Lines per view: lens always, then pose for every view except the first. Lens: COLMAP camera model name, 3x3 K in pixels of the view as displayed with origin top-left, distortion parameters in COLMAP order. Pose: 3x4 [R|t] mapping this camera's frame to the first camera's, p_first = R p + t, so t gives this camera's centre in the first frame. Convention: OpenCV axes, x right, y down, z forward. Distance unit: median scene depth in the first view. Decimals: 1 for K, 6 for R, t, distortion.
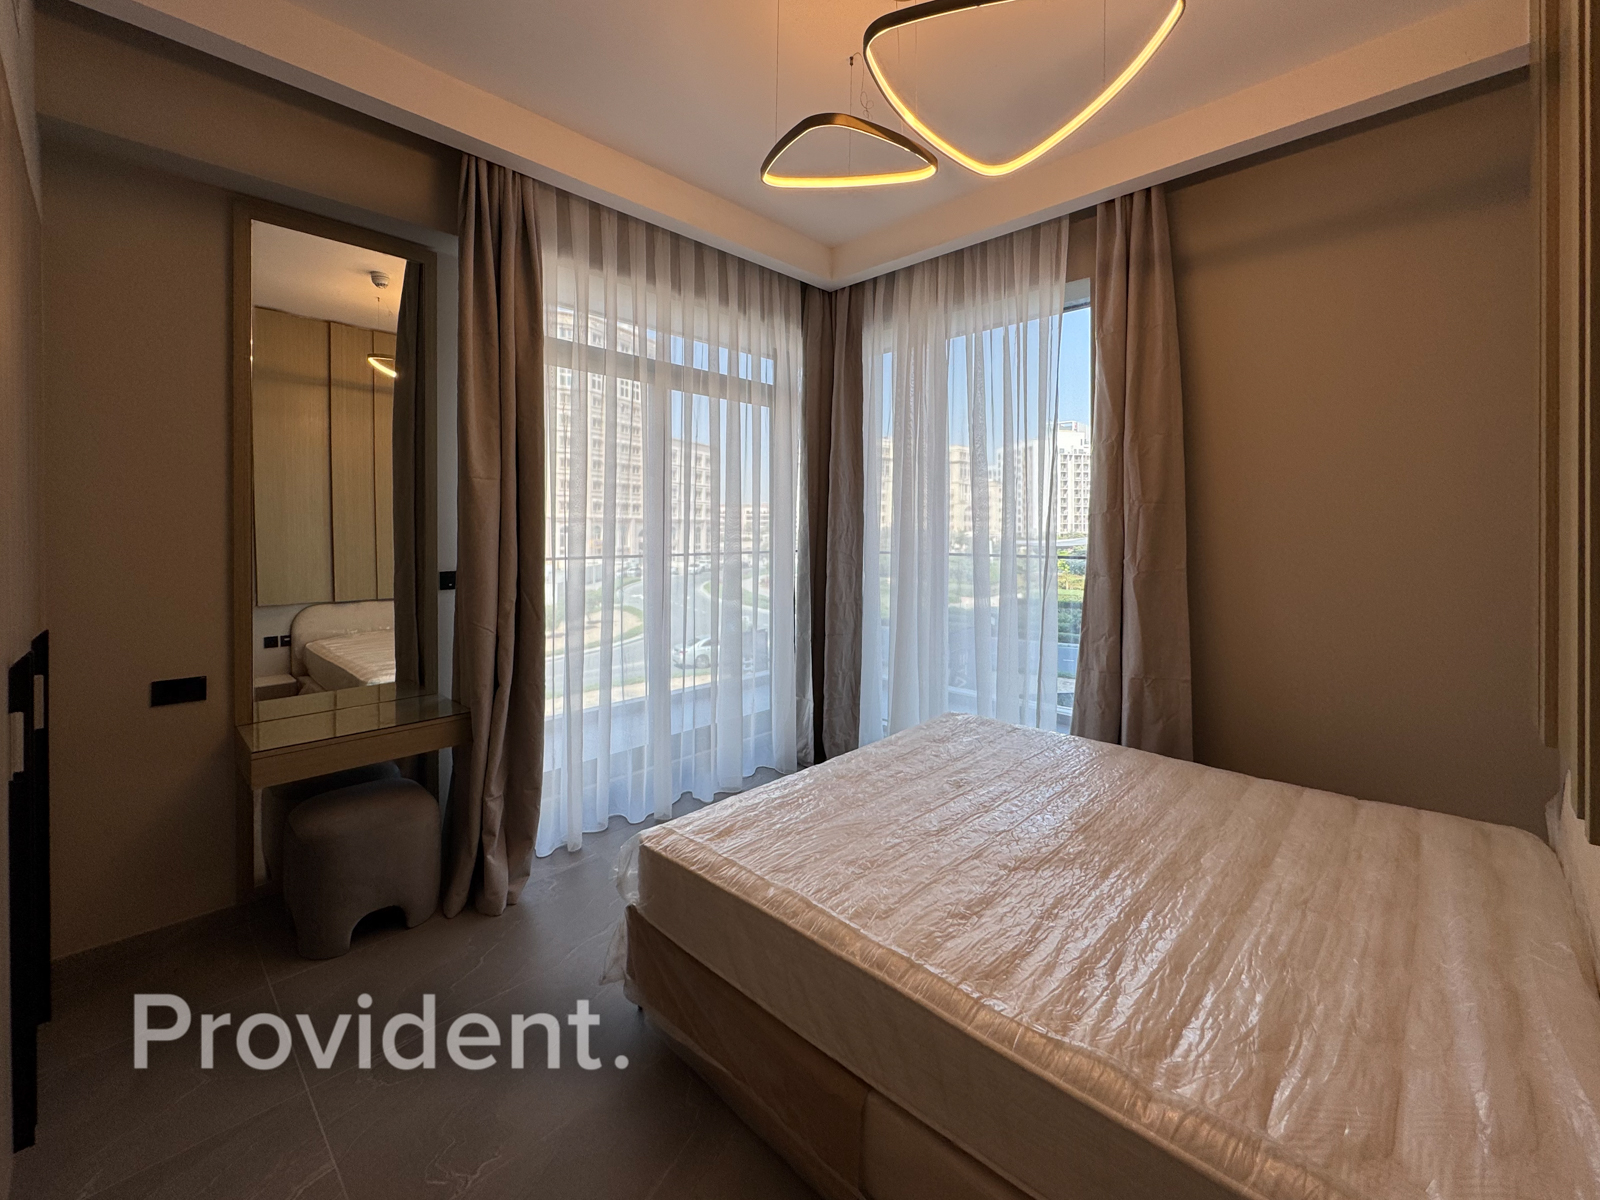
lens RADIAL K [[653.4, 0, 816.0], [0, 653.4, 535.7], [0, 0, 1]] dist [-0.000698, 0.000000]
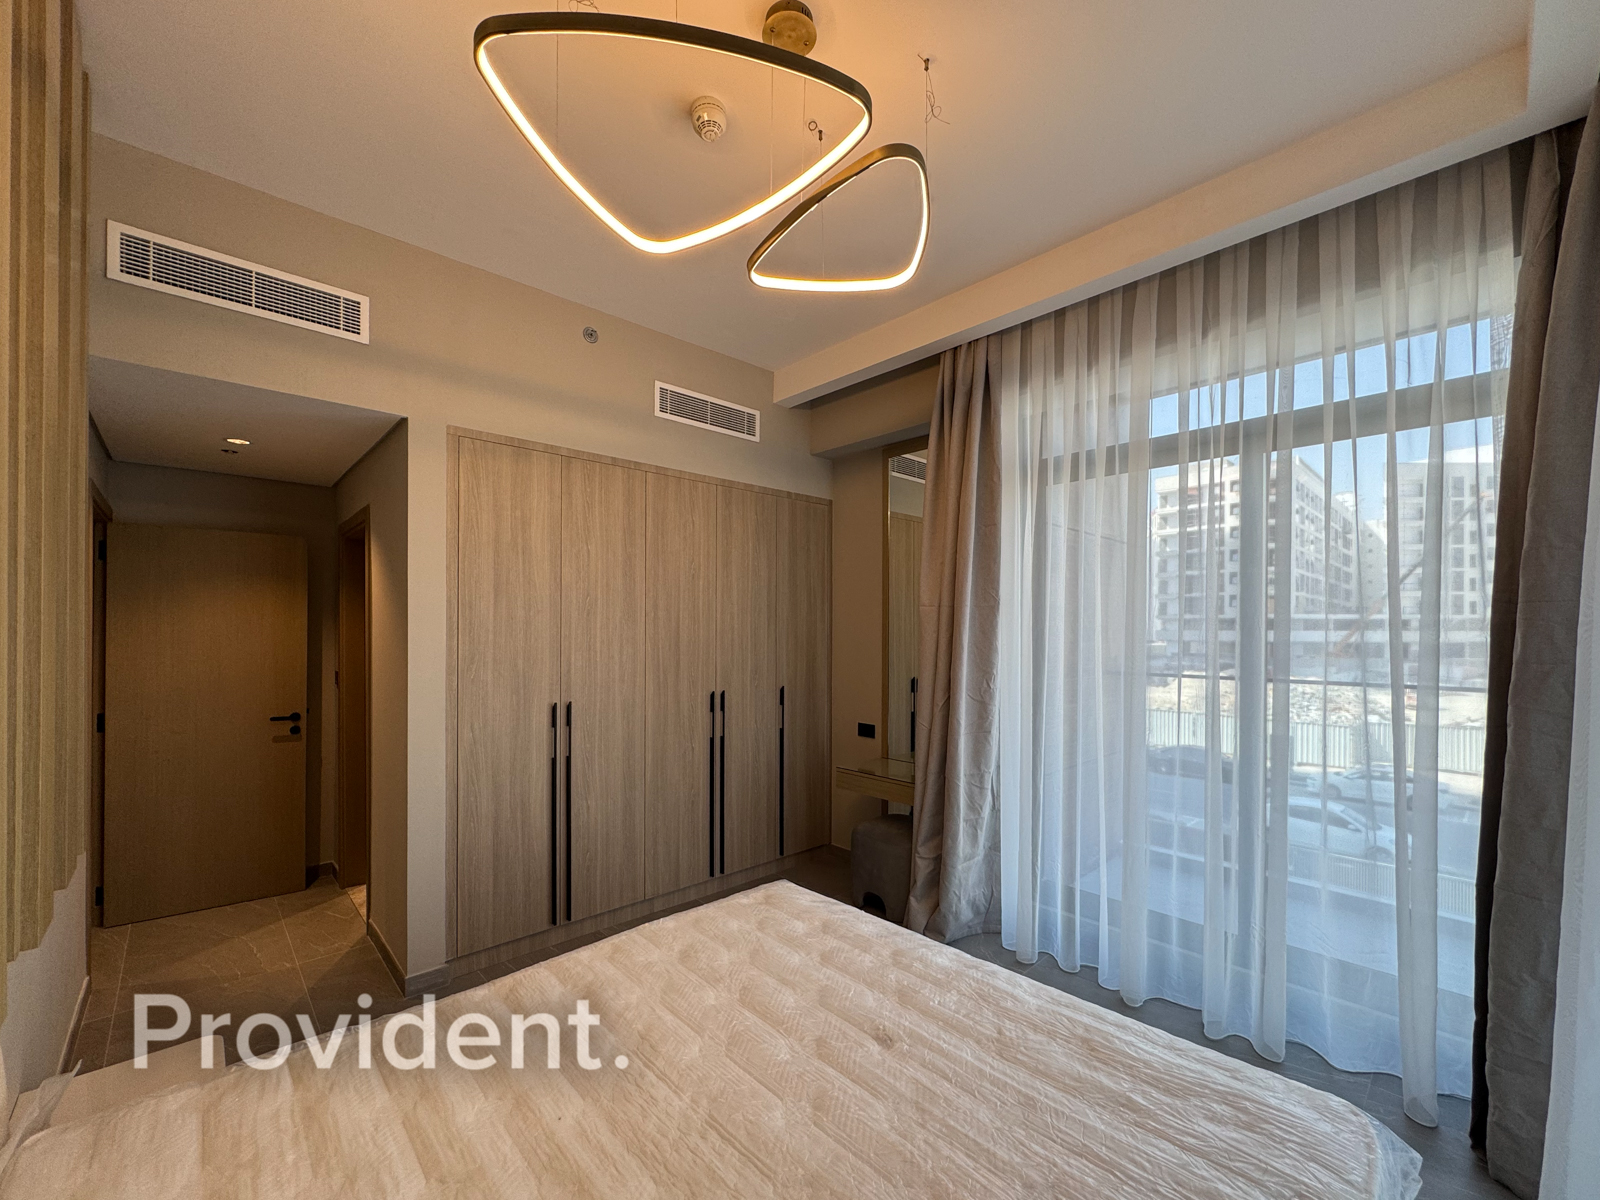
lens RADIAL K [[653.4, 0, 805.9], [0, 653.4, 632.5], [0, 0, 1]] dist [-0.000698, 0.000000]
pose [[-0.046836, 0.000939, -0.998902, 0.632227], [-0.018360, 0.999830, 0.001801, -0.027309], [0.998734, 0.018424, -0.046811, 0.667045]]
